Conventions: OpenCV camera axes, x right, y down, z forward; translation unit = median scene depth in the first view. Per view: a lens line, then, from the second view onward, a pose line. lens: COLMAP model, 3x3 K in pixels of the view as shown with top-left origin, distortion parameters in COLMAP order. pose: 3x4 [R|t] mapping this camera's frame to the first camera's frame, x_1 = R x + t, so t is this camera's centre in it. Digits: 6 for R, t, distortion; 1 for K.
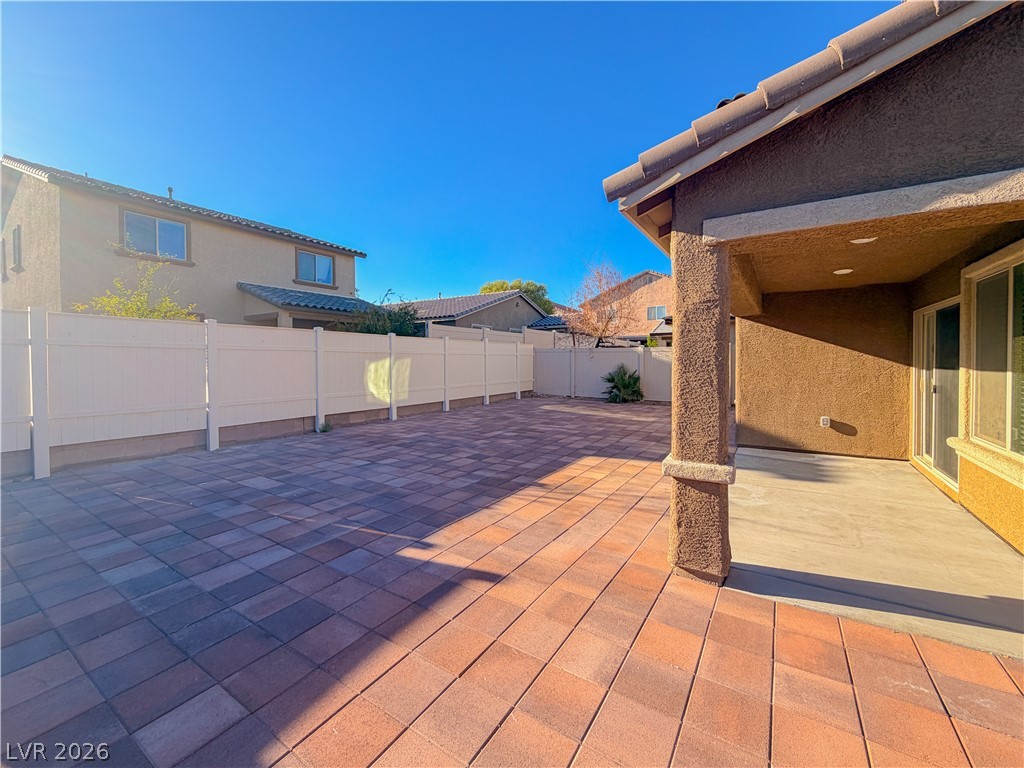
lens RADIAL K [[417.1, 0, 512.3], [0, 417.1, 373.6], [0, 0, 1]] dist [-0.000453, -0.000185]
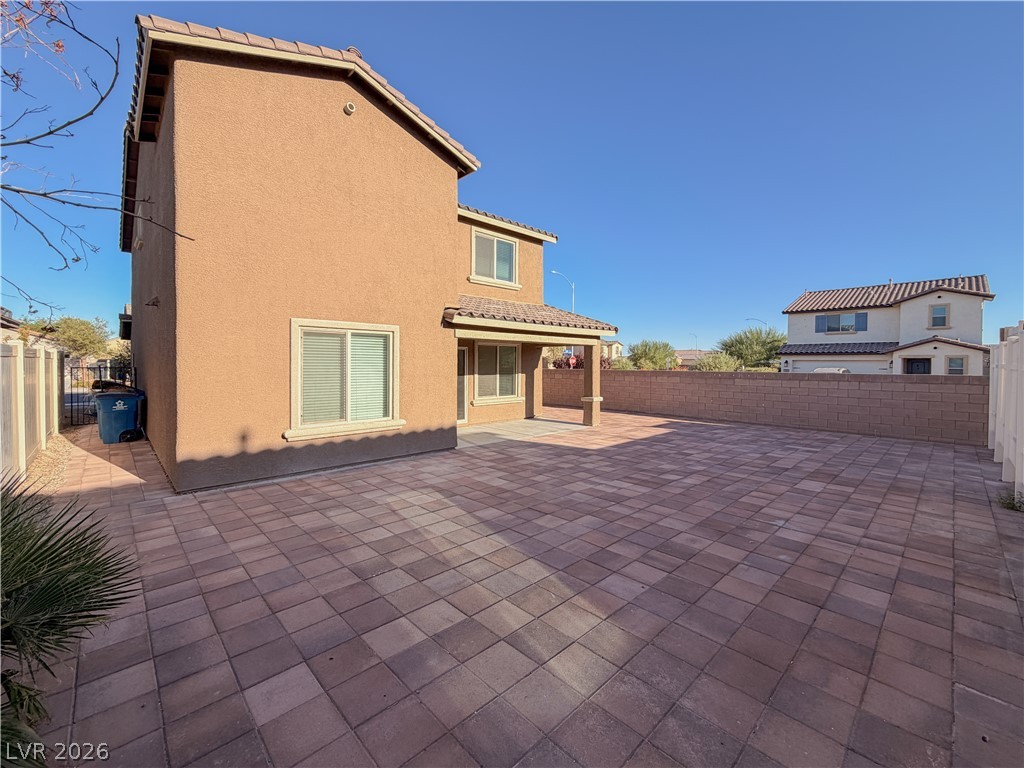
lens RADIAL K [[417.1, 0, 512.3], [0, 417.1, 373.6], [0, 0, 1]] dist [-0.000453, -0.000185]
pose [[-0.972728, -0.009986, 0.231733, 0.195285], [0.002851, 0.998482, 0.054996, -0.163326], [-0.231930, 0.054157, -0.971224, 3.475393]]
